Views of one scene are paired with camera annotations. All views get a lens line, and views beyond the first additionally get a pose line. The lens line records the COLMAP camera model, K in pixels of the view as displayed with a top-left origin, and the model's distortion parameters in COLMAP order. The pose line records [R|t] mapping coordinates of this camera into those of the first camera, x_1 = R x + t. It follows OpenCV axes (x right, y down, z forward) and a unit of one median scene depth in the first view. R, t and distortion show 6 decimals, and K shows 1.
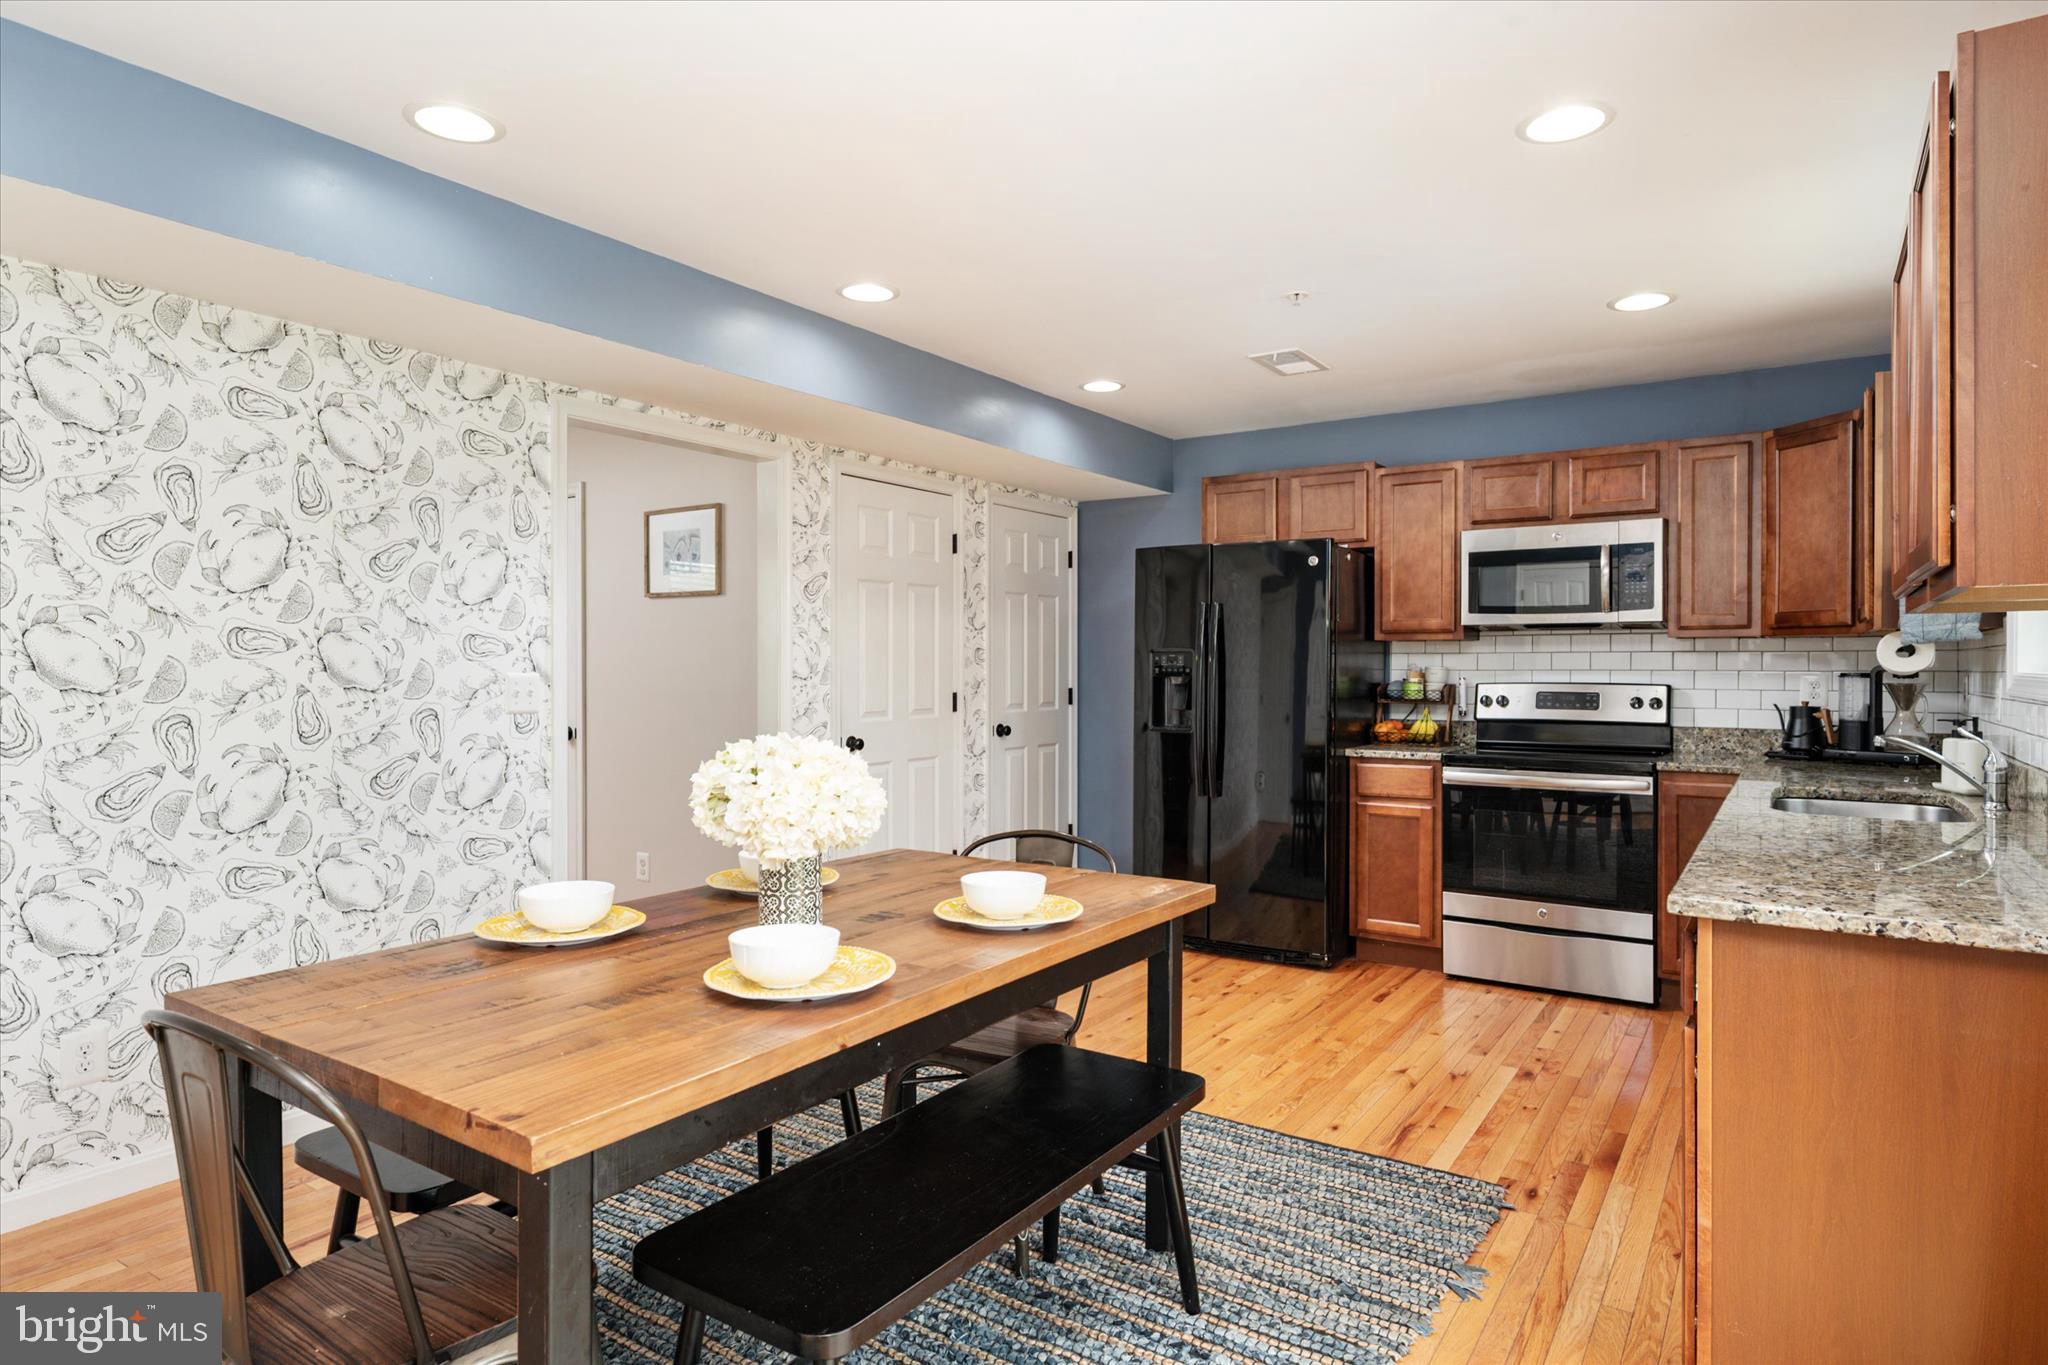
lens RADIAL K [[1152.0, 0, 1034.3], [0, 1152.0, 669.1], [0, 0, 1]] dist [0.003975, 0.000430]
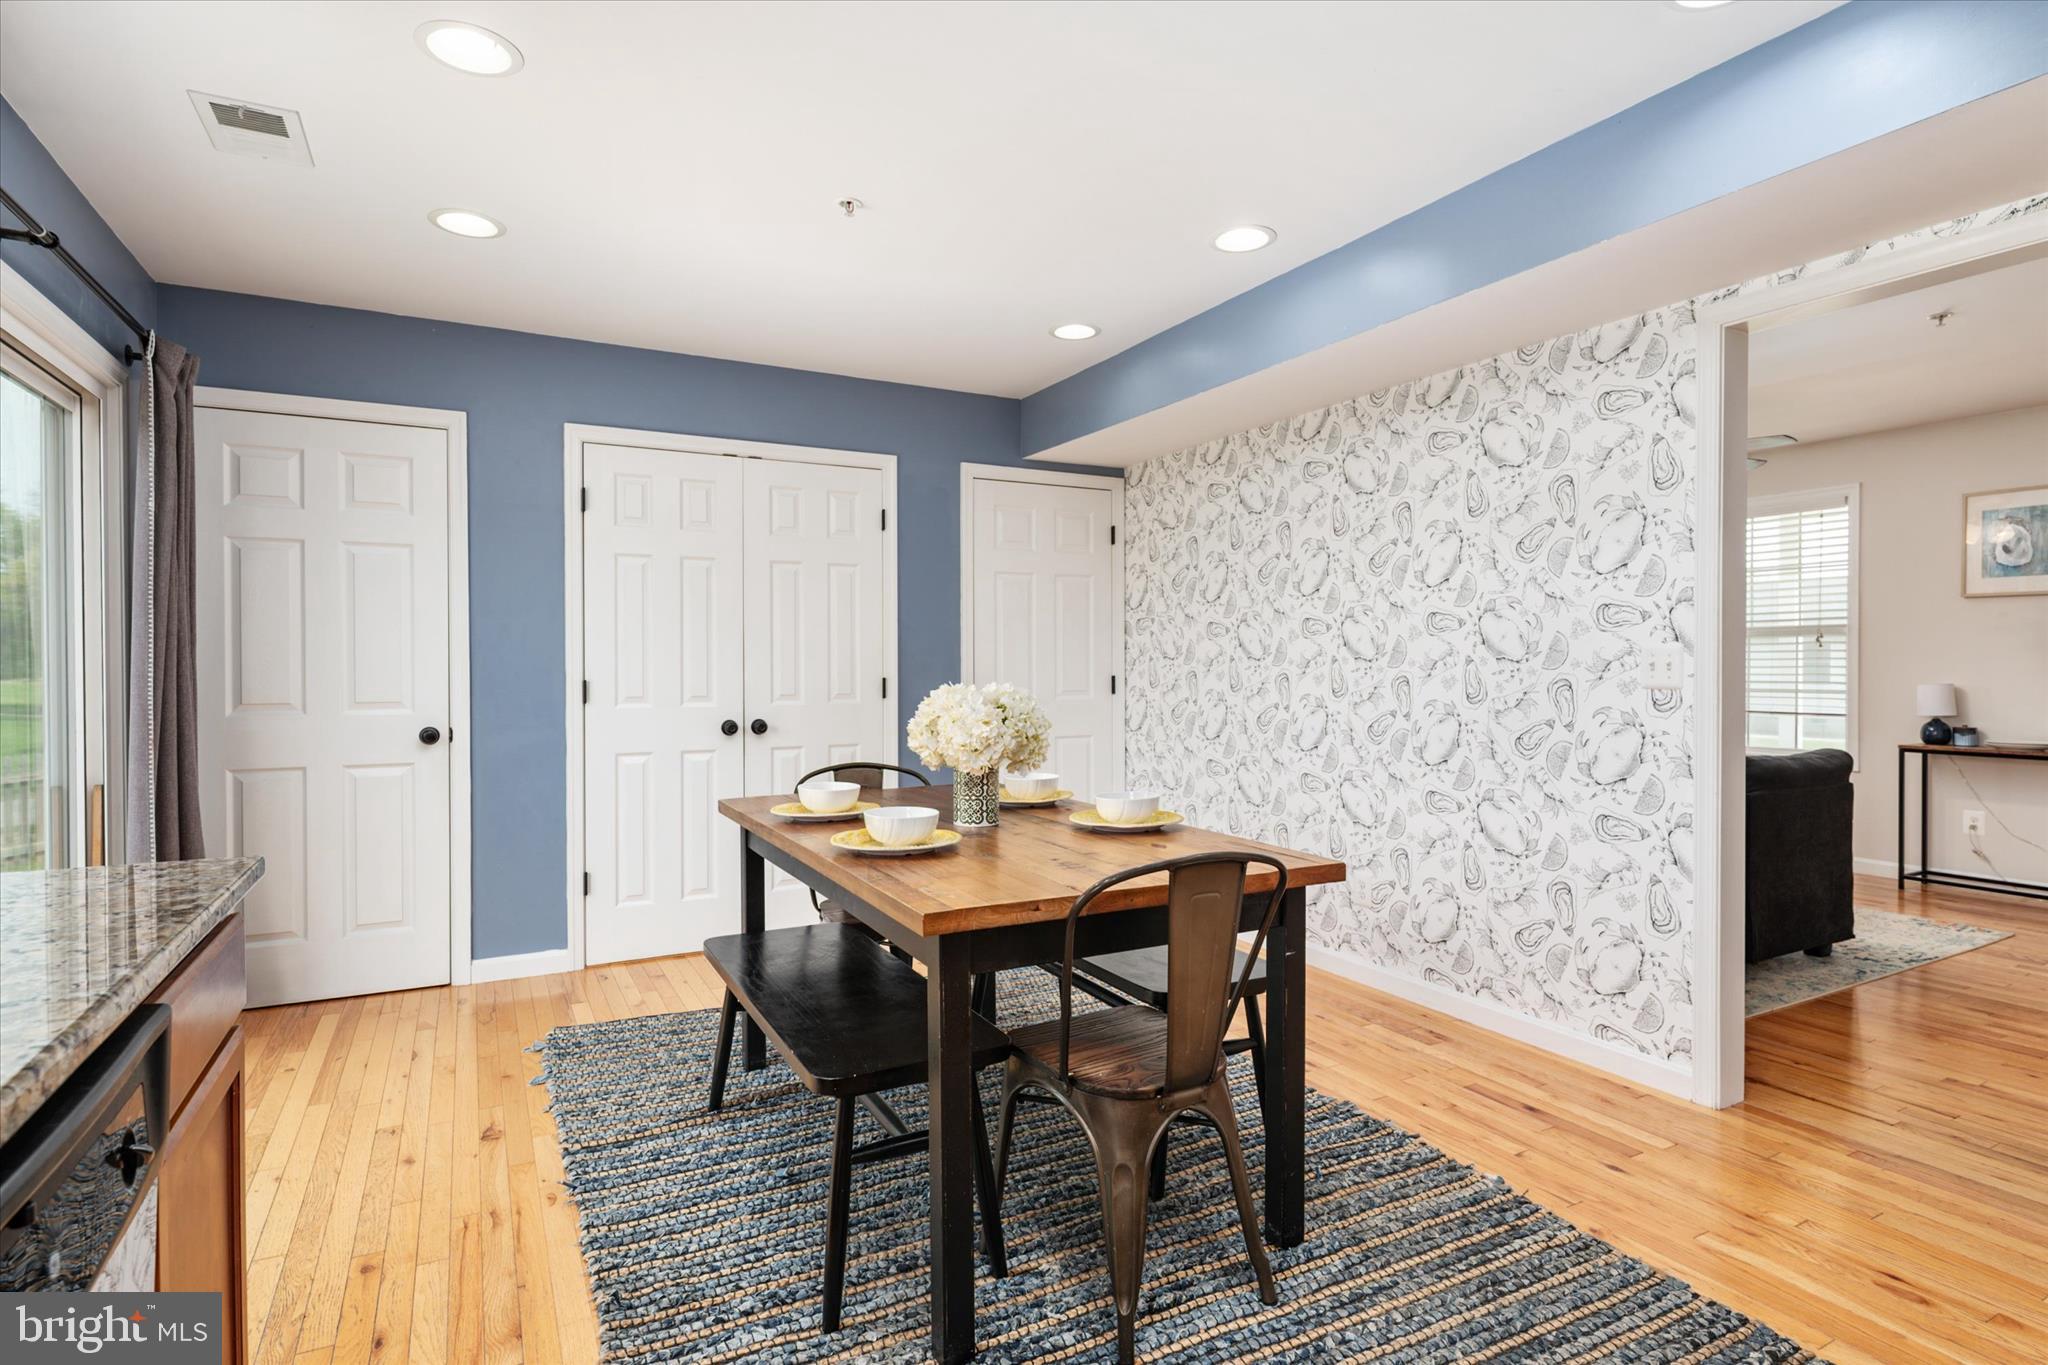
lens RADIAL K [[1044.4, 0, 1019.2], [0, 1044.4, 687.5], [0, 0, 1]] dist [-0.004532, -0.002956]
pose [[-0.482043, 0.019786, -0.875924, 0.421583], [-0.000562, 0.999738, 0.022892, 0.016416], [0.876147, 0.011527, -0.481906, 0.808523]]
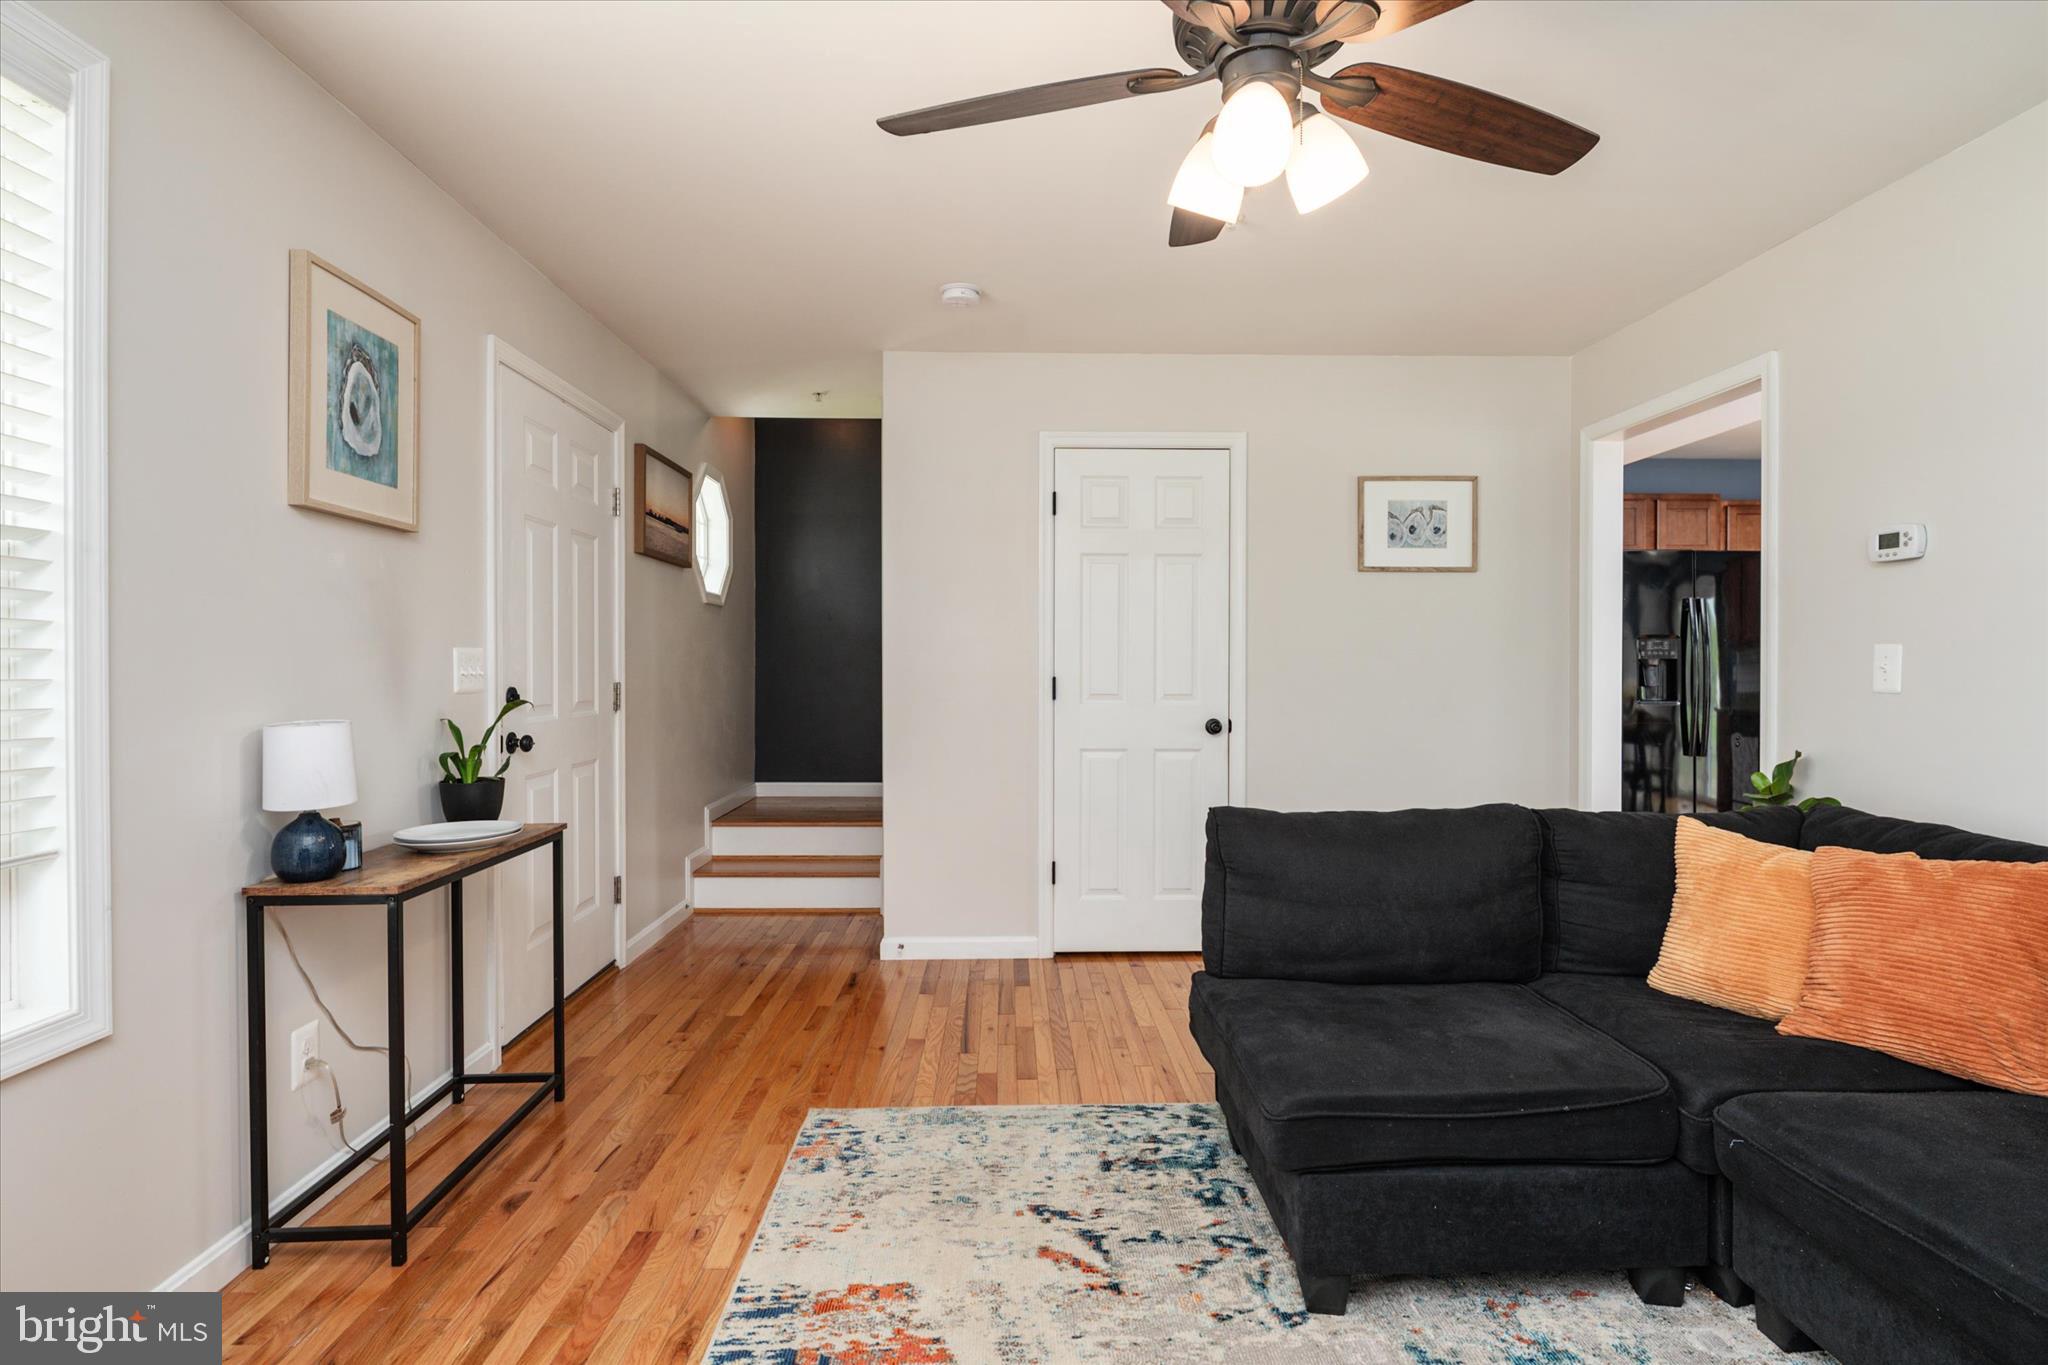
lens RADIAL K [[1044.4, 0, 1042.9], [0, 1044.4, 681.8], [0, 0, 1]] dist [-0.004532, -0.002956]
pose [[0.814415, -0.012909, 0.580139, -1.256523], [0.003060, 0.999834, 0.017952, 0.013480], [-0.580275, -0.012846, 0.814320, 0.572561]]
